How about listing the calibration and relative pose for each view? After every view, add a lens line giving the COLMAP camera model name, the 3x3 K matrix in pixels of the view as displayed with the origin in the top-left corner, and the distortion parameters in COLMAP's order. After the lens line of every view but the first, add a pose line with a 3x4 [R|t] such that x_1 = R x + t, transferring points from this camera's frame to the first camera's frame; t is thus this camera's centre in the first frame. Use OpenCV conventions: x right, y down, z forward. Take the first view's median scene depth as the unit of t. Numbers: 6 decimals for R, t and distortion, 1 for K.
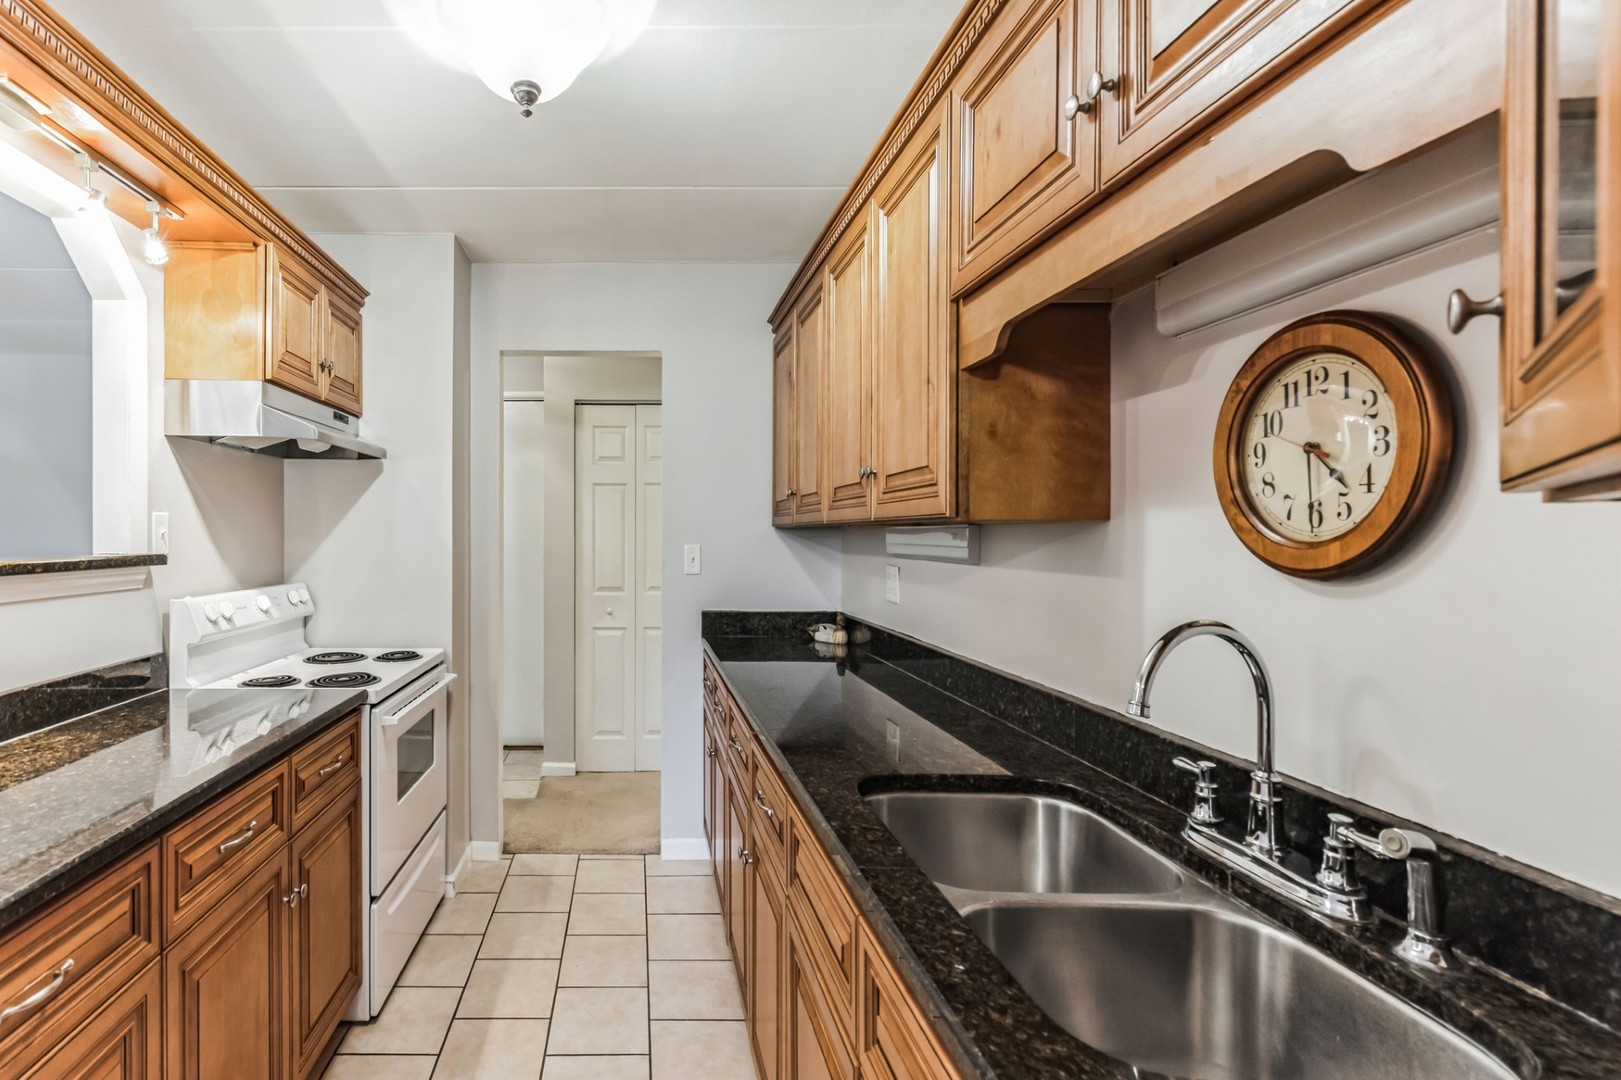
lens RADIAL K [[736.1, 0, 806.4], [0, 736.1, 534.0], [0, 0, 1]] dist [0.009770, -0.004098]
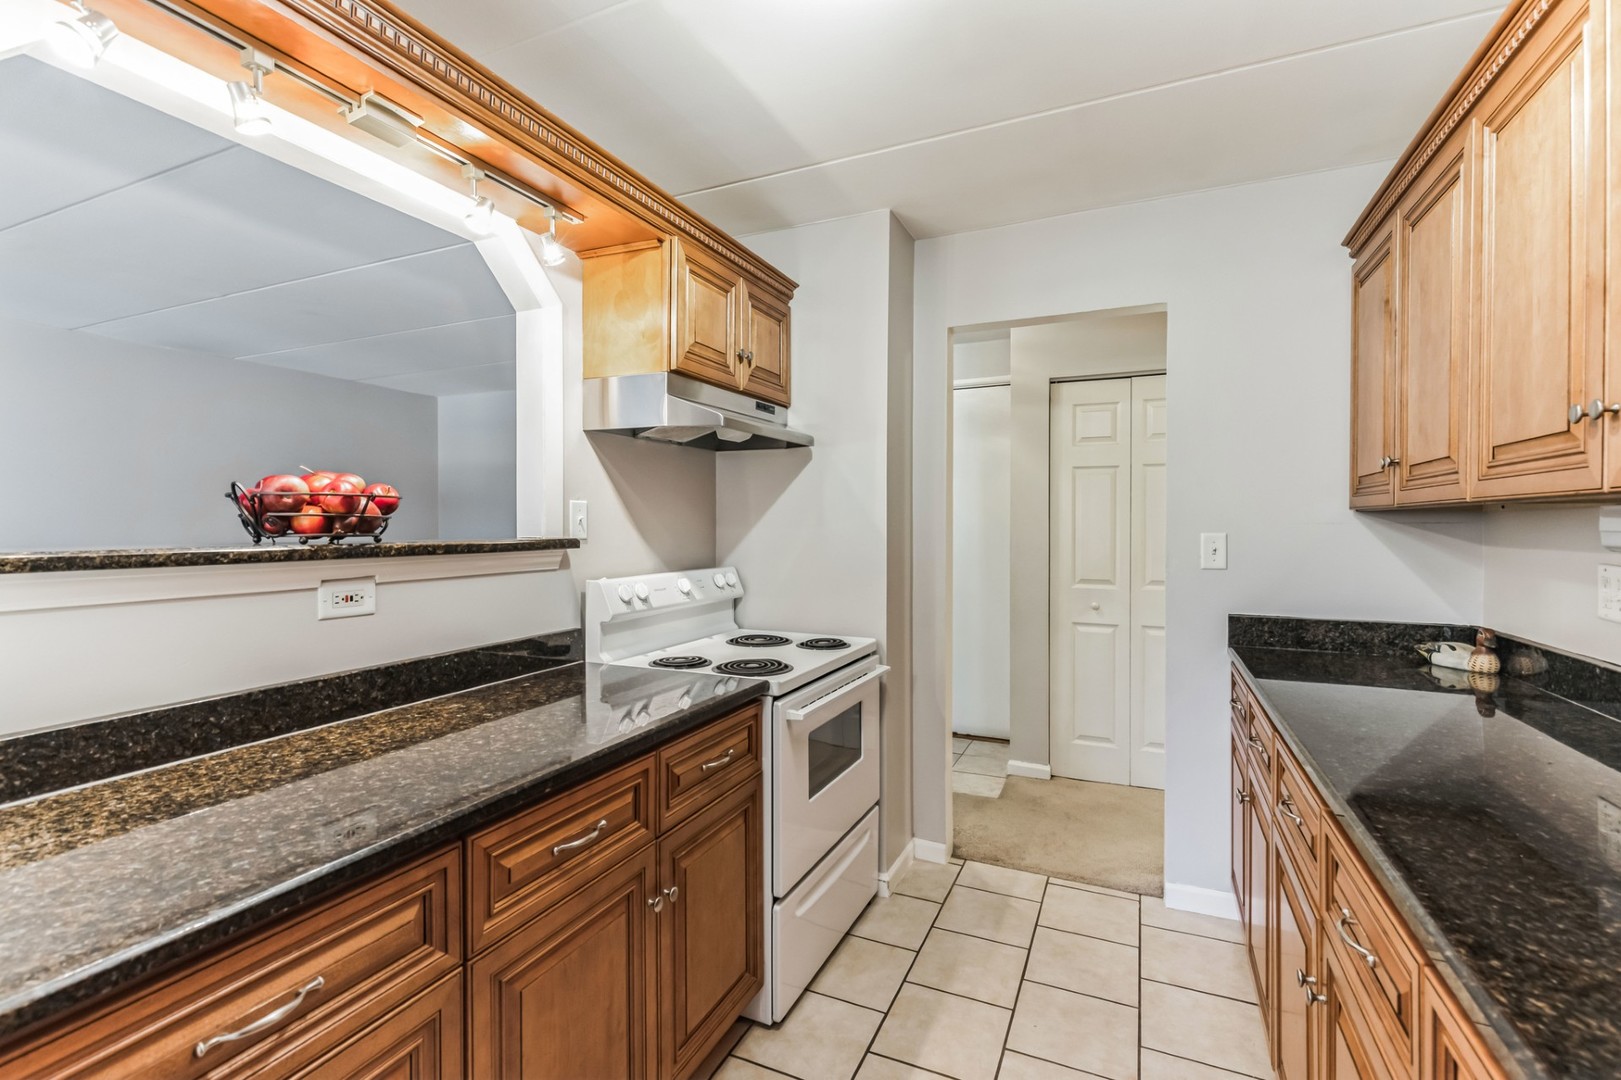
lens RADIAL K [[604.0, 0, 700.9], [0, 604.0, 538.5], [0, 0, 1]] dist [0.004284, -0.000438]
pose [[0.653881, 0.003901, -0.756587, -0.052571], [0.011812, 0.999812, 0.015363, 0.010989], [0.756505, -0.018982, 0.653712, 0.388079]]
